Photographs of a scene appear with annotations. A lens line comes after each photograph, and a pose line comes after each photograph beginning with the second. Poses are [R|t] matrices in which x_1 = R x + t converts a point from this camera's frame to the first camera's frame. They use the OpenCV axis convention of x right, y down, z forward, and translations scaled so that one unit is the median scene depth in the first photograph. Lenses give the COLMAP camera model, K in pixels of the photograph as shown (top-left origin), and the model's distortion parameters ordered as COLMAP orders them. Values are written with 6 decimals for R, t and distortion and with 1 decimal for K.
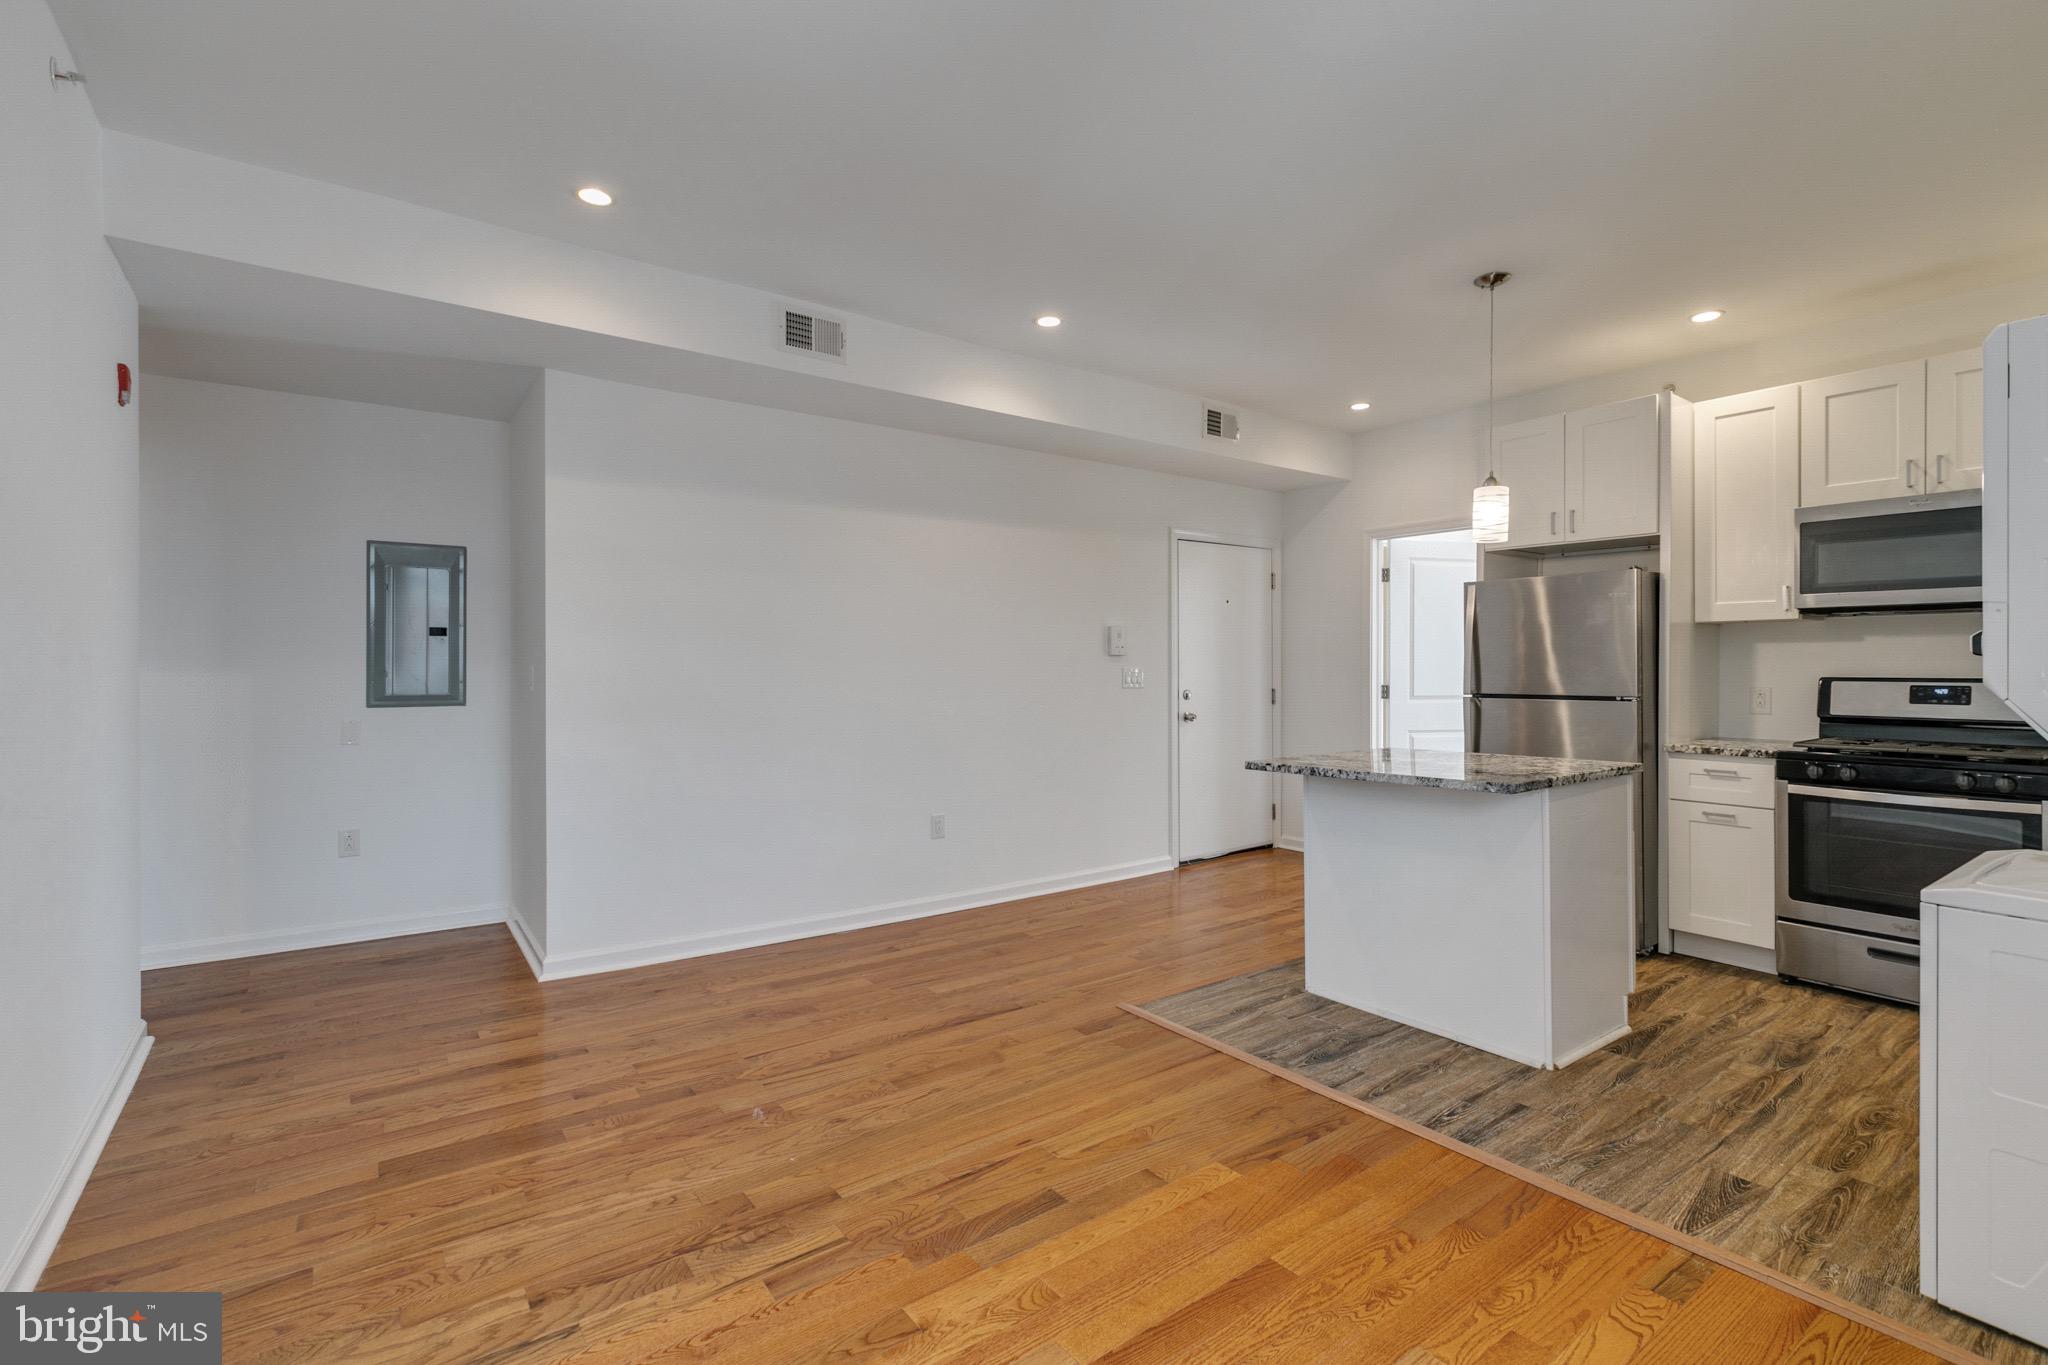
lens RADIAL K [[924.2, 0, 1018.5], [0, 924.2, 665.7], [0, 0, 1]] dist [-0.000282, -0.000459]
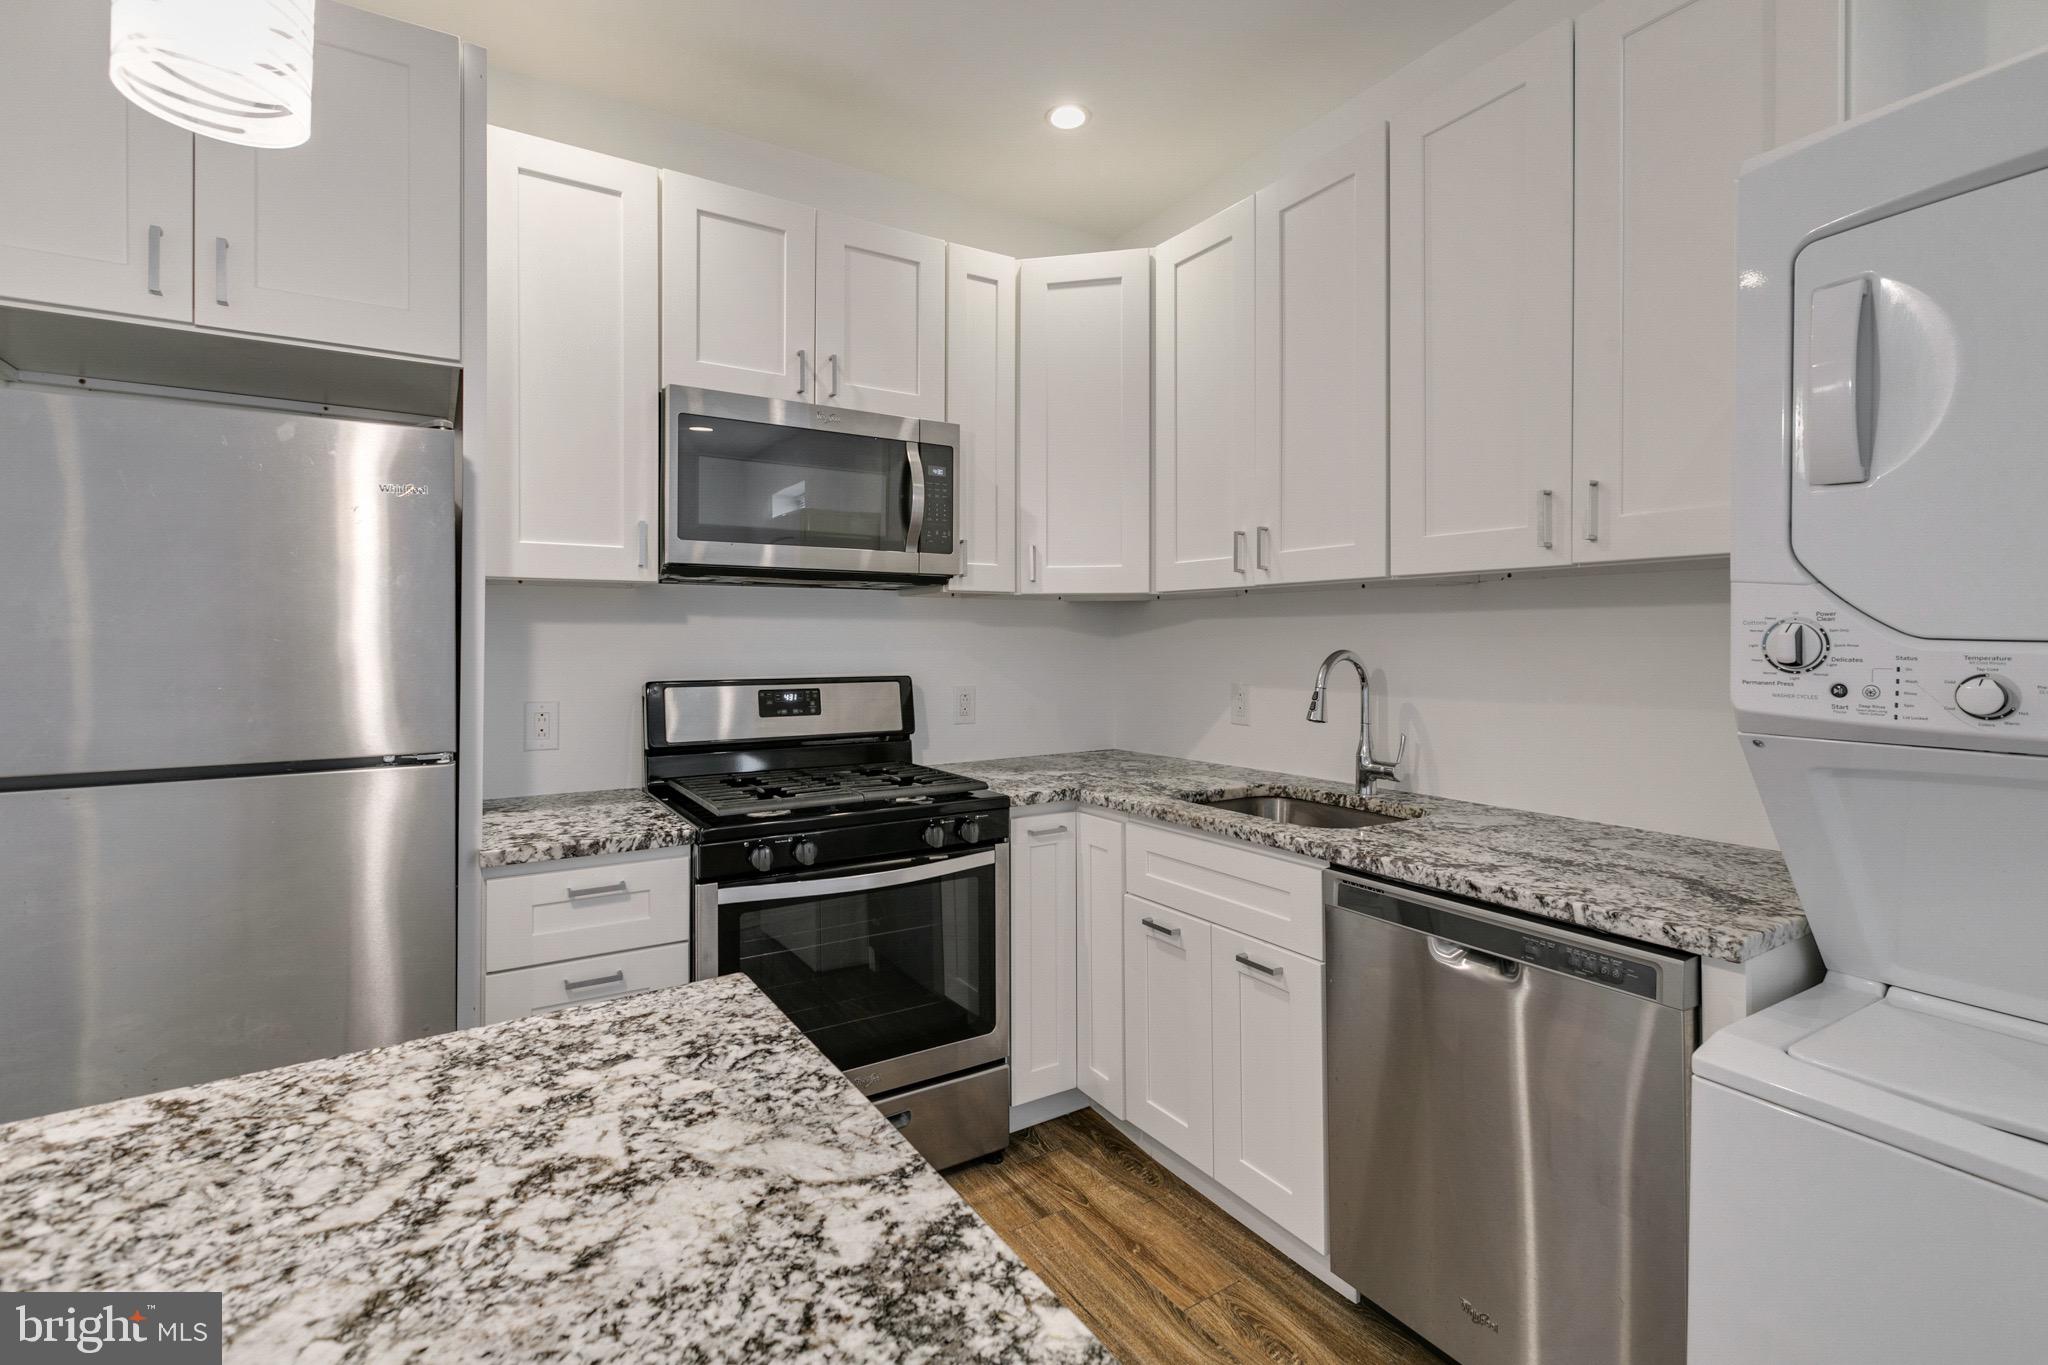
lens RADIAL K [[929.5, 0, 1019.5], [0, 929.5, 638.6], [0, 0, 1]] dist [0.000088, -0.000856]
pose [[0.065170, 0.003240, 0.997869, 0.379873], [0.001100, 0.999994, -0.003318, -0.018050], [-0.997874, 0.001314, 0.065166, 0.976703]]
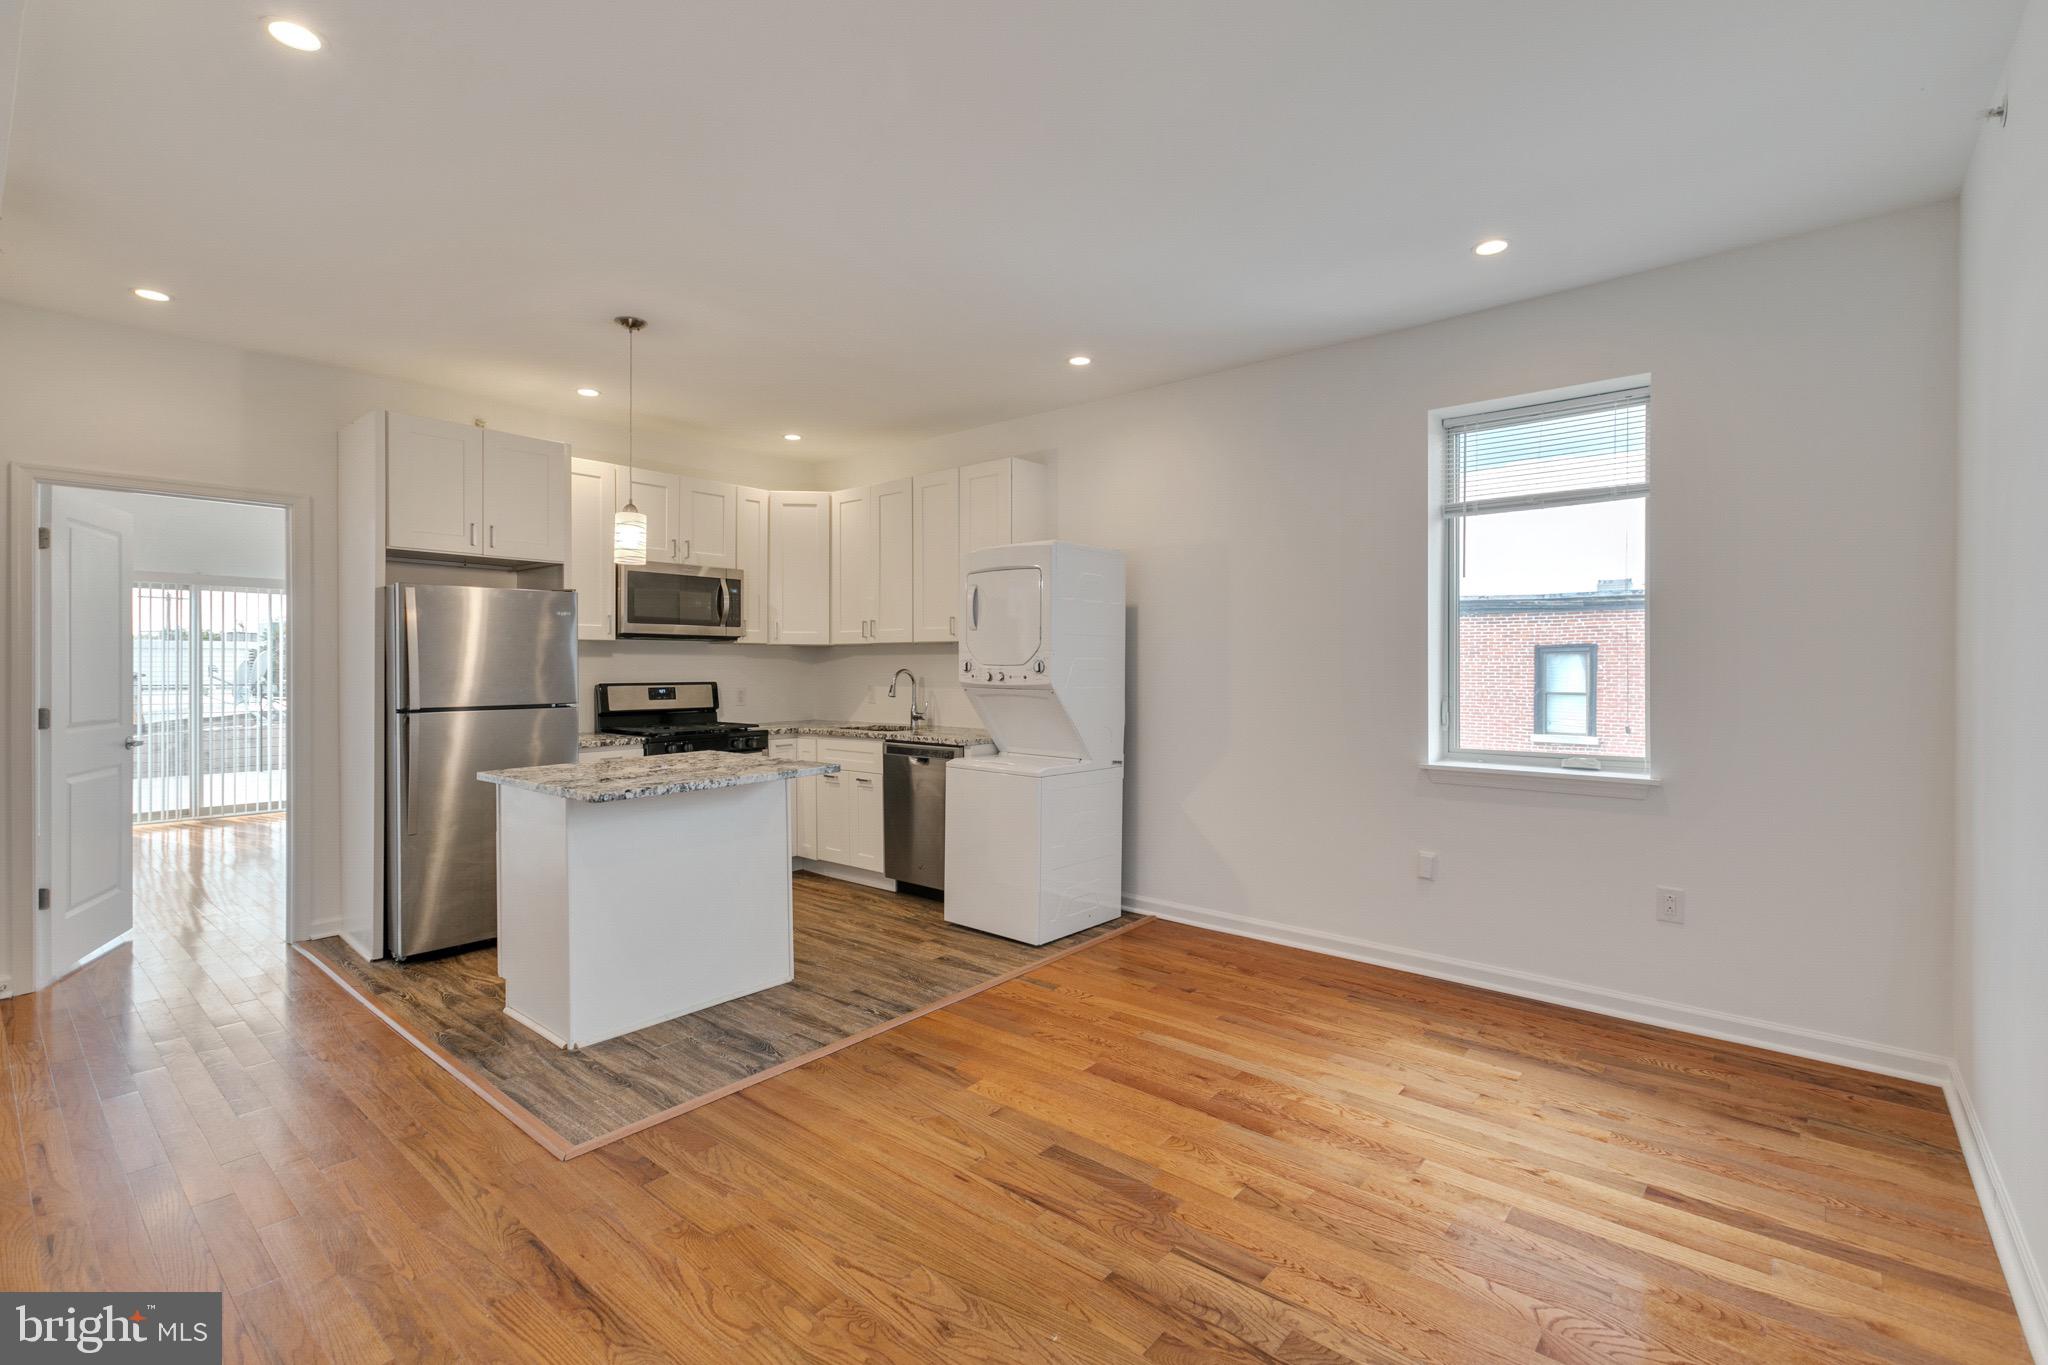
lens RADIAL K [[924.2, 0, 1018.5], [0, 924.2, 665.7], [0, 0, 1]] dist [-0.000282, -0.000459]
pose [[-0.233425, 0.002365, 0.972372, -0.793742], [0.001213, 0.999997, -0.002142, -0.013424], [-0.972374, 0.000679, -0.233428, 0.979992]]
